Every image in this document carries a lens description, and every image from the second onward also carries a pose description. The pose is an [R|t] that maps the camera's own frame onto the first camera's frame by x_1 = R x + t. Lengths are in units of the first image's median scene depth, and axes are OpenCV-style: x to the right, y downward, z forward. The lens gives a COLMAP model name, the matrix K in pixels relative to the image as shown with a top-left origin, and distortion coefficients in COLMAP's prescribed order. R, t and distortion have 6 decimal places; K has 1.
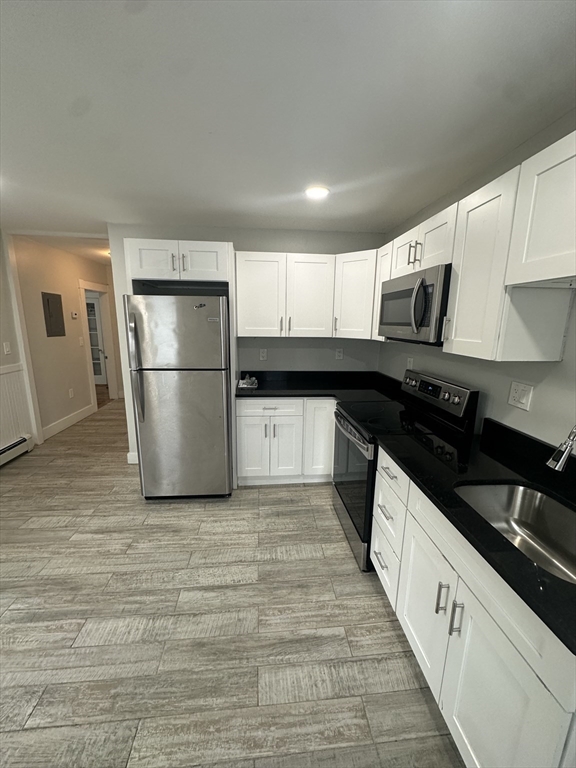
lens RADIAL K [[305.5, 0, 288.5], [0, 305.5, 384.0], [0, 0, 1]] dist [-0.002694, 0.000242]
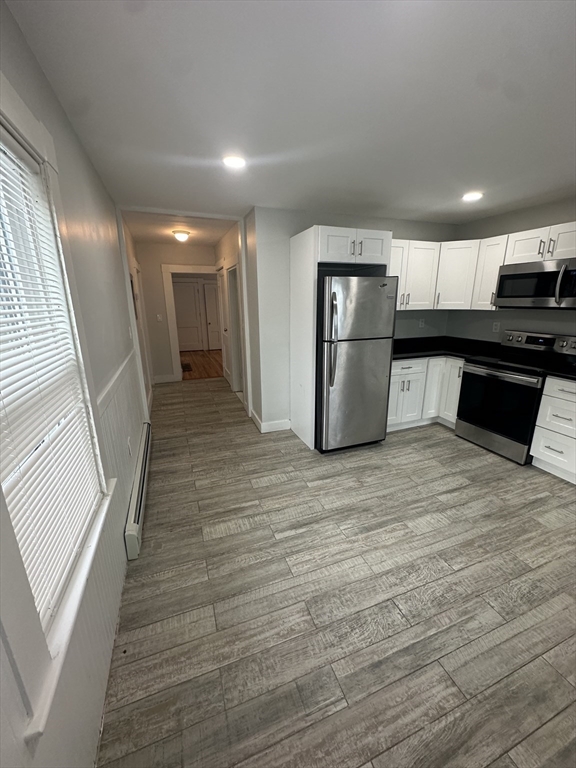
lens RADIAL K [[305.5, 0, 289.2], [0, 305.5, 384.0], [0, 0, 1]] dist [-0.002694, 0.000242]
pose [[0.963478, -0.095230, 0.250283, -1.189389], [0.077472, 0.993788, 0.079893, 0.011337], [-0.256337, -0.057585, 0.964871, -0.123041]]
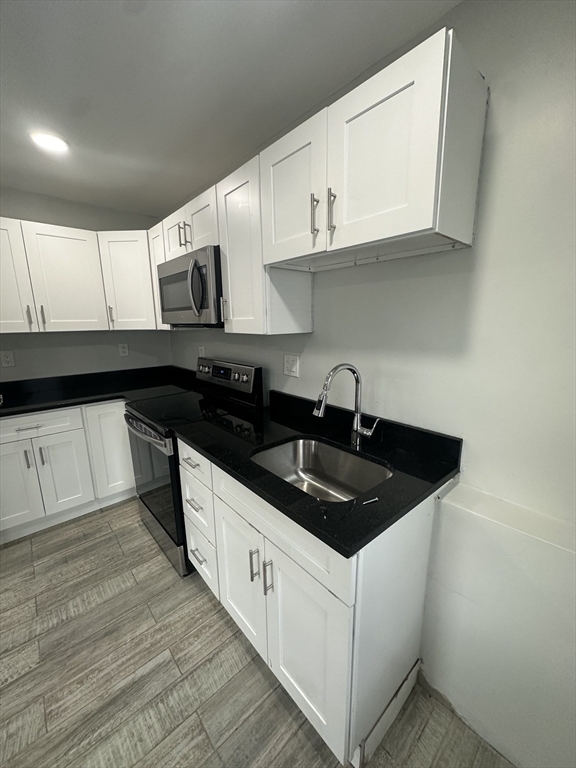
lens RADIAL K [[305.5, 0, 287.9], [0, 305.5, 383.9], [0, 0, 1]] dist [-0.002694, 0.000242]
pose [[0.806544, -0.144853, 0.573153, 0.054254], [0.143548, 0.988487, 0.047819, 0.040350], [-0.573481, 0.043707, 0.818052, 0.041125]]
